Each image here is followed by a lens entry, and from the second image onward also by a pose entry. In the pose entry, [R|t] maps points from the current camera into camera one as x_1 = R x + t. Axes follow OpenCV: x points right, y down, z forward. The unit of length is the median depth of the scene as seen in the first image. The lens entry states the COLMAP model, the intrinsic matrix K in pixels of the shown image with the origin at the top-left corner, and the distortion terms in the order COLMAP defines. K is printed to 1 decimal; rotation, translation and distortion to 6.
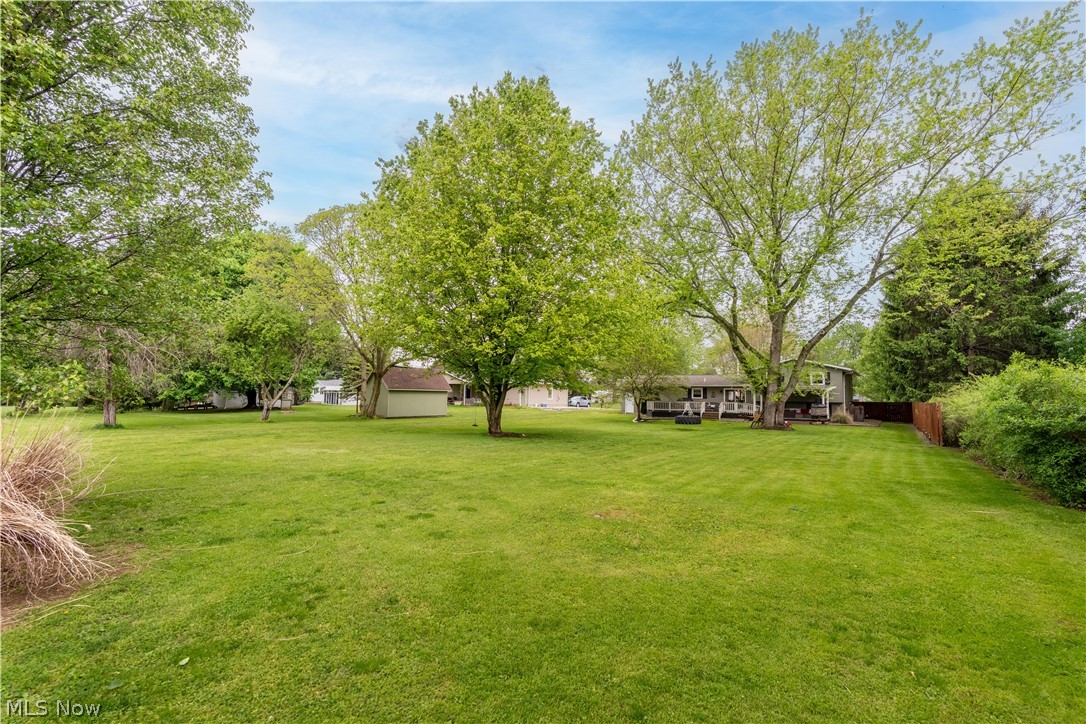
lens RADIAL K [[485.6, 0, 543.0], [0, 485.6, 362.0], [0, 0, 1]] dist [-0.006141, 0.001721]
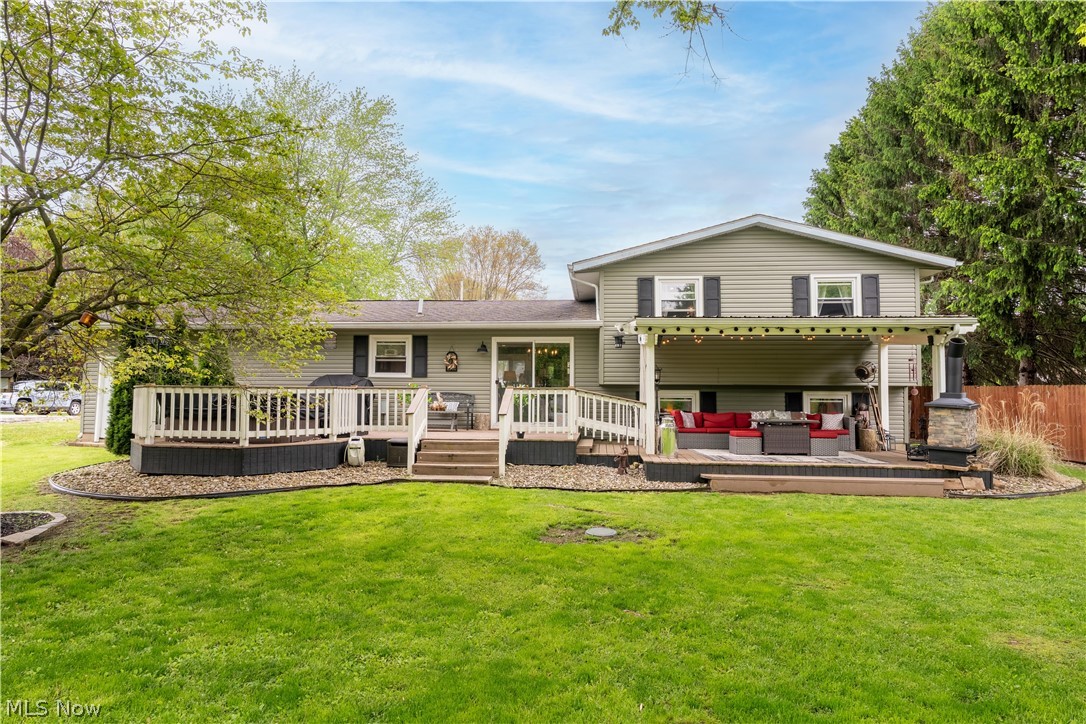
lens RADIAL K [[638.8, 0, 543.0], [0, 638.8, 362.0], [0, 0, 1]] dist [0.006982, 0.002339]
pose [[0.853589, 0.013209, 0.520780, 0.278964], [-0.029839, 0.999277, 0.023562, 0.074779], [-0.520092, -0.035651, 0.853366, 0.885336]]
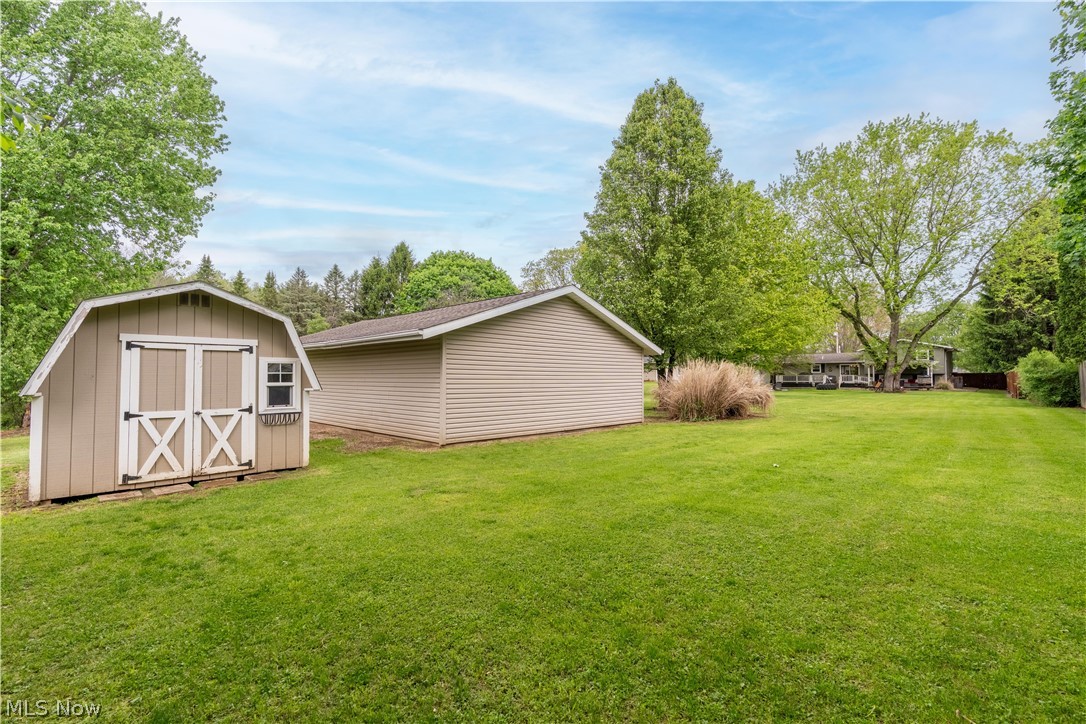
lens RADIAL K [[485.6, 0, 543.0], [0, 485.6, 362.0], [0, 0, 1]] dist [-0.006141, 0.001721]
pose [[0.991349, -0.019364, -0.129819, -0.286198], [0.024759, 0.998890, 0.040072, -0.026325], [0.128899, -0.042939, 0.990728, -0.431707]]
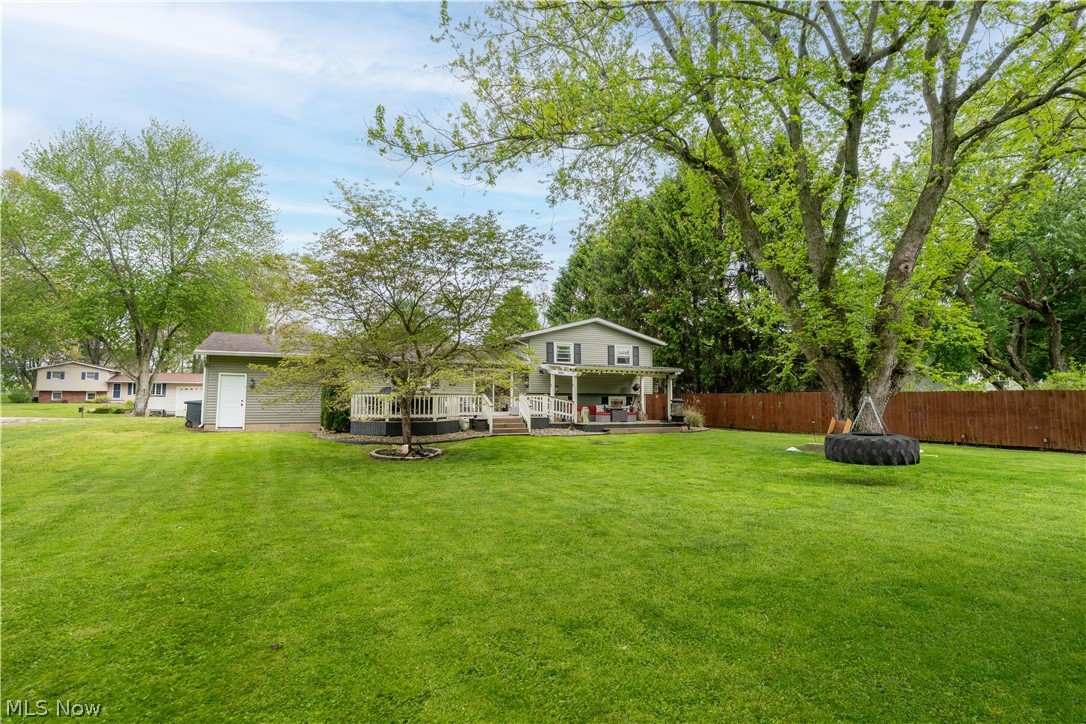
lens RADIAL K [[551.1, 0, 543.0], [0, 551.1, 362.0], [0, 0, 1]] dist [-0.000278, -0.000036]
pose [[0.481005, 0.043810, 0.875623, -0.101449], [-0.059983, 0.998055, -0.016986, 0.068612], [-0.874664, -0.044352, 0.482697, 0.851466]]
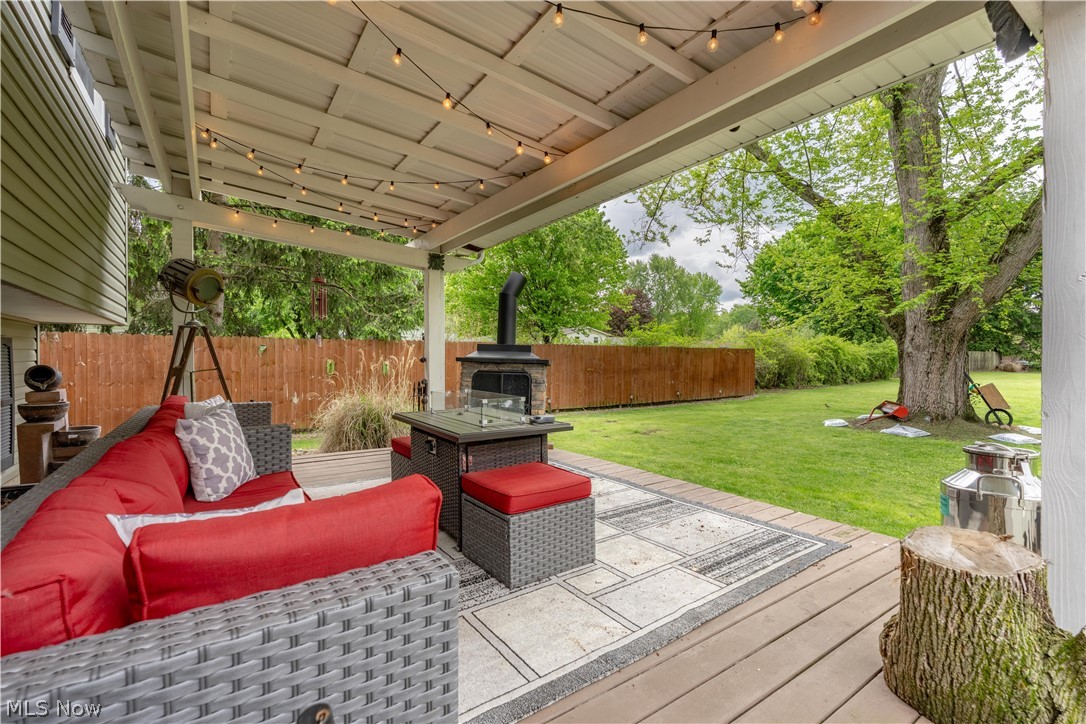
lens RADIAL K [[485.6, 0, 543.0], [0, 485.6, 362.0], [0, 0, 1]] dist [-0.006141, 0.001721]
pose [[-0.943930, -0.023357, 0.329317, 0.522481], [-0.043106, 0.997674, -0.052796, 0.103474], [-0.327318, -0.064032, -0.942742, 1.183585]]
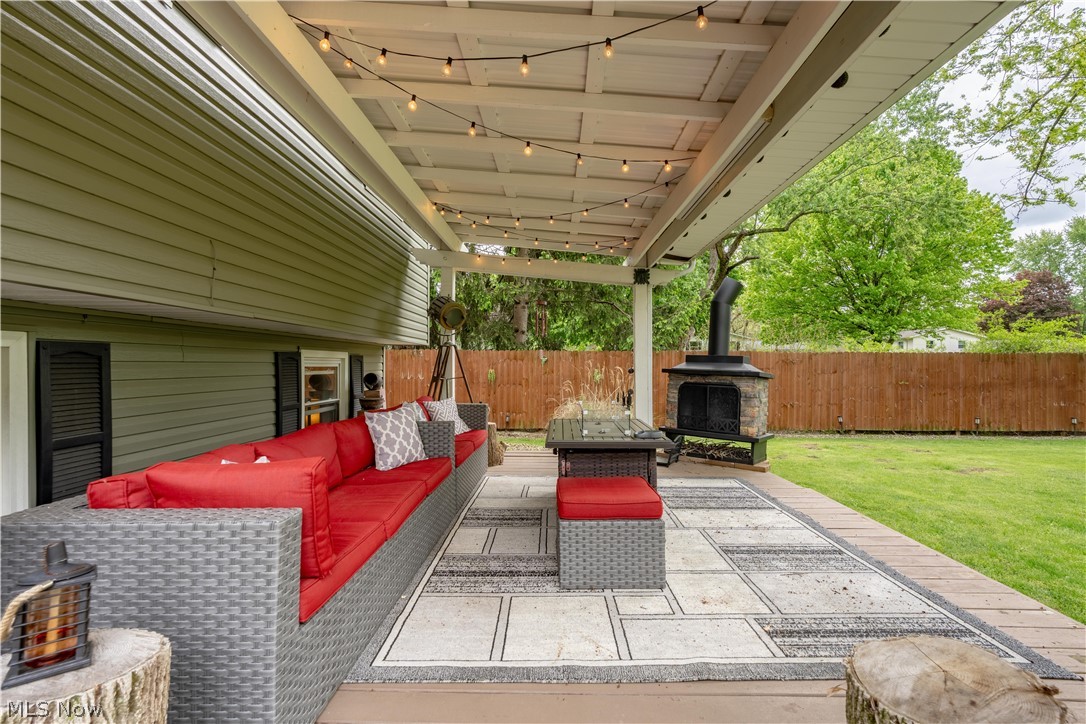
lens RADIAL K [[485.6, 0, 543.0], [0, 485.6, 362.0], [0, 0, 1]] dist [-0.006141, 0.001721]
pose [[-0.575689, -0.015157, 0.817528, 0.494533], [-0.073619, 0.996728, -0.033362, 0.100875], [-0.814348, -0.079392, -0.574921, 1.167629]]
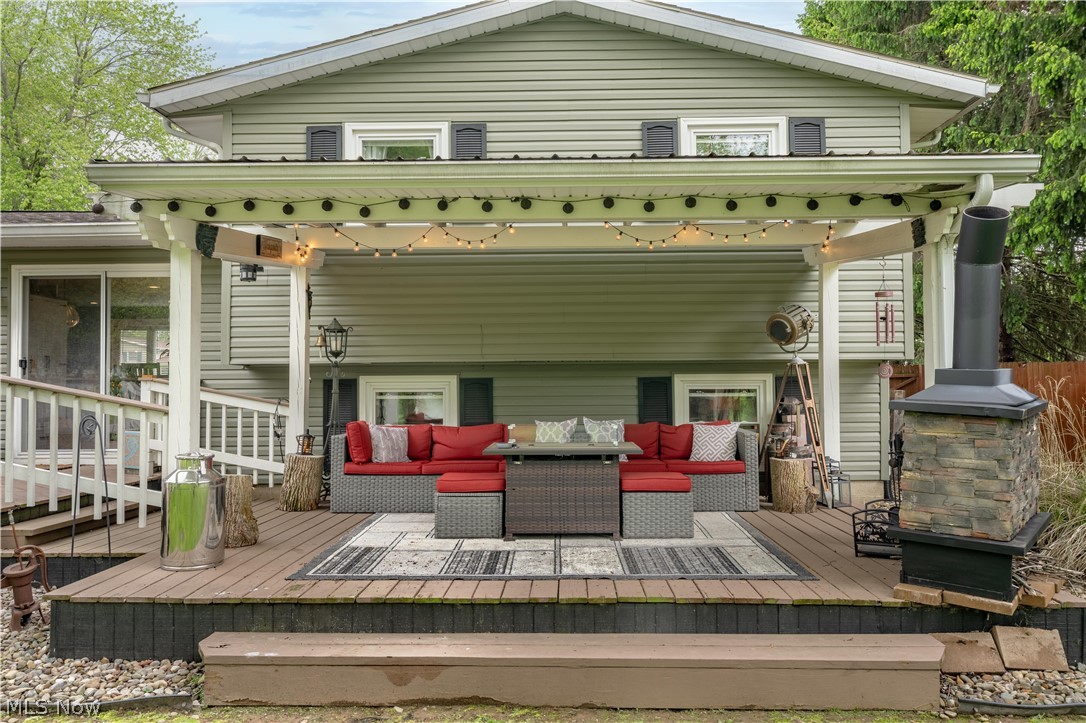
lens RADIAL K [[808.1, 0, 543.0], [0, 808.1, 361.5], [0, 0, 1]] dist [0.006865, -0.000470]
pose [[0.815778, -0.006717, 0.578327, 0.461734], [-0.021567, 0.998884, 0.042024, 0.084900], [-0.577963, -0.046755, 0.814722, 0.972290]]
